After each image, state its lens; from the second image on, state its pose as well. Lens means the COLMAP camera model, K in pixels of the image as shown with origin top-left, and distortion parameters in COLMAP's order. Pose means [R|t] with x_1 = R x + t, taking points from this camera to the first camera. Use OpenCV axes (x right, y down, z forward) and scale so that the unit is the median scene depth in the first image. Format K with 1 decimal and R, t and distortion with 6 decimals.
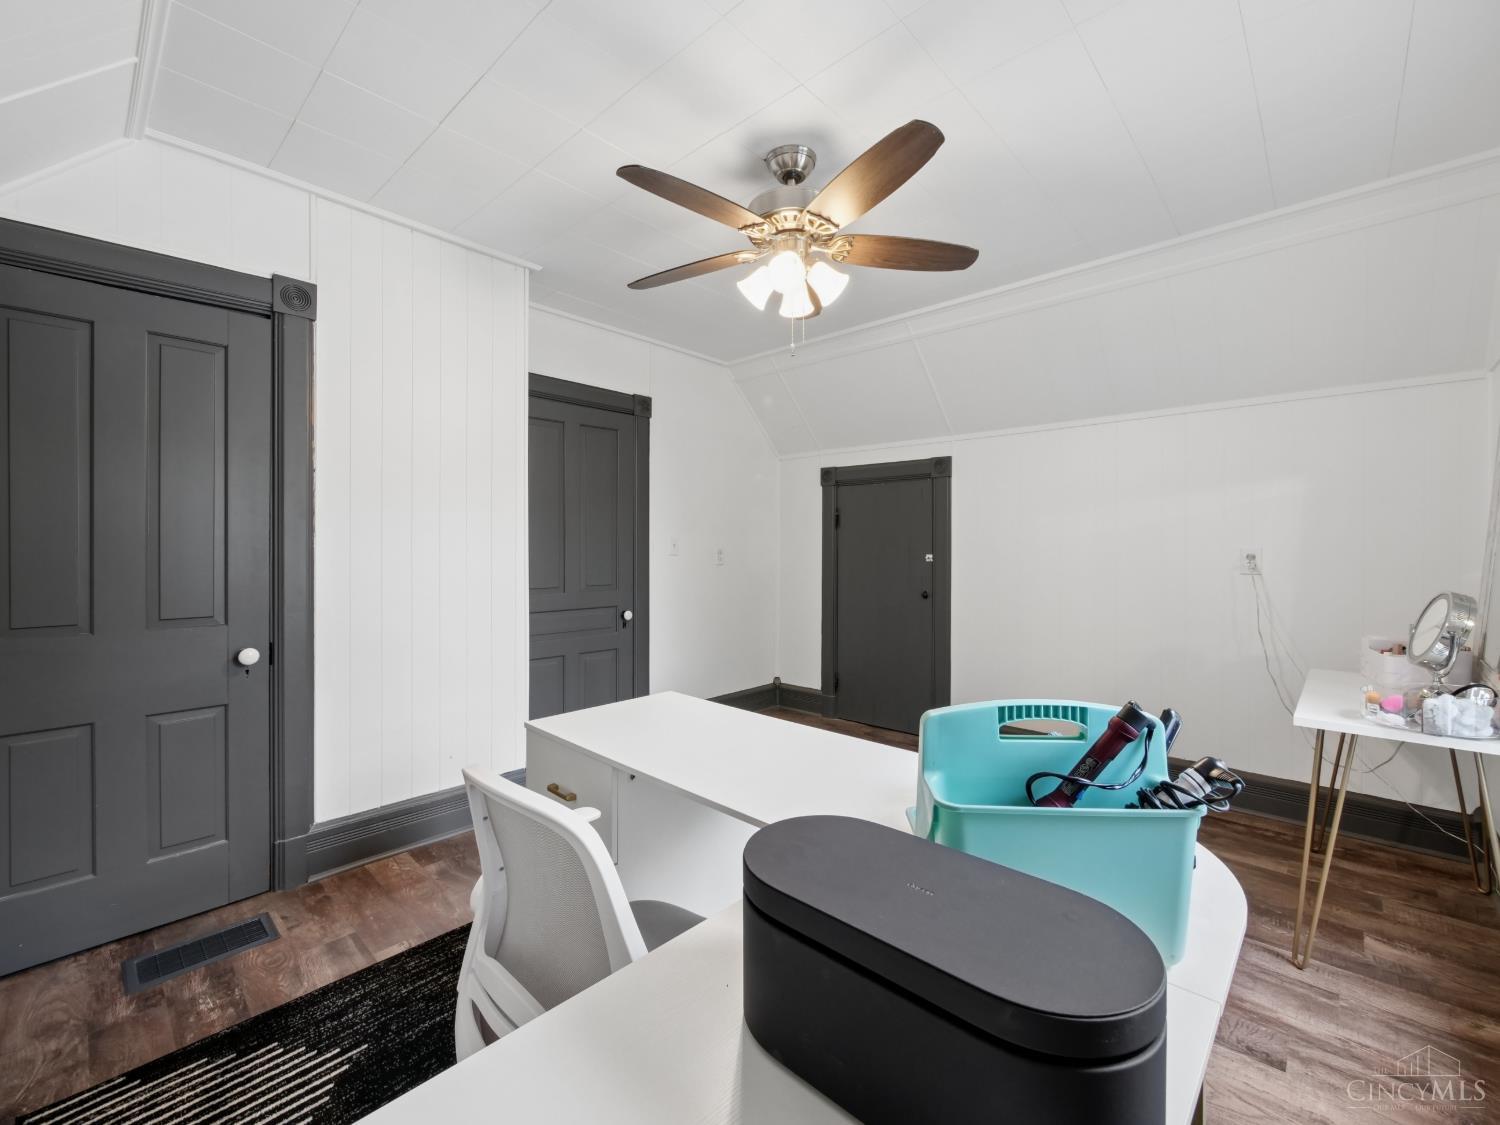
lens RADIAL K [[634.8, 0, 742.8], [0, 634.8, 551.6], [0, 0, 1]] dist [-0.003896, -0.000384]
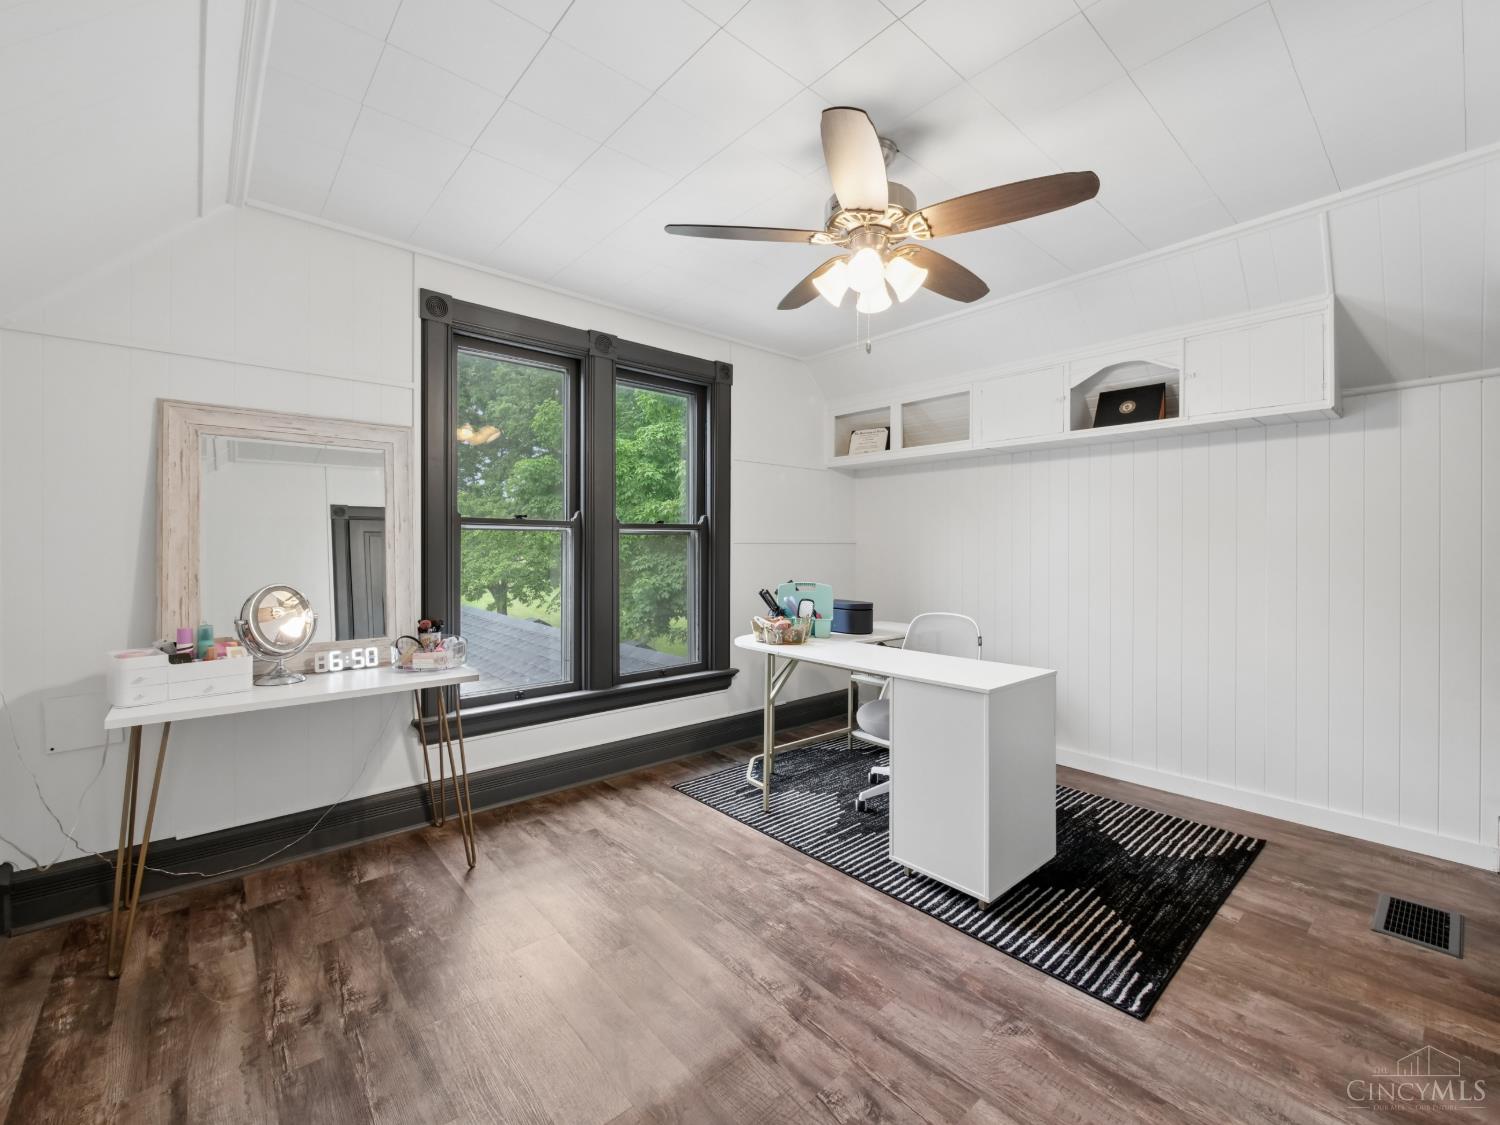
lens RADIAL K [[634.8, 0, 749.9], [0, 634.8, 552.1], [0, 0, 1]] dist [-0.003896, -0.000384]
pose [[-0.995230, -0.000909, 0.097555, 0.178067], [0.000214, 0.999934, 0.011506, -0.010865], [-0.097559, 0.011472, -0.995164, 2.257643]]
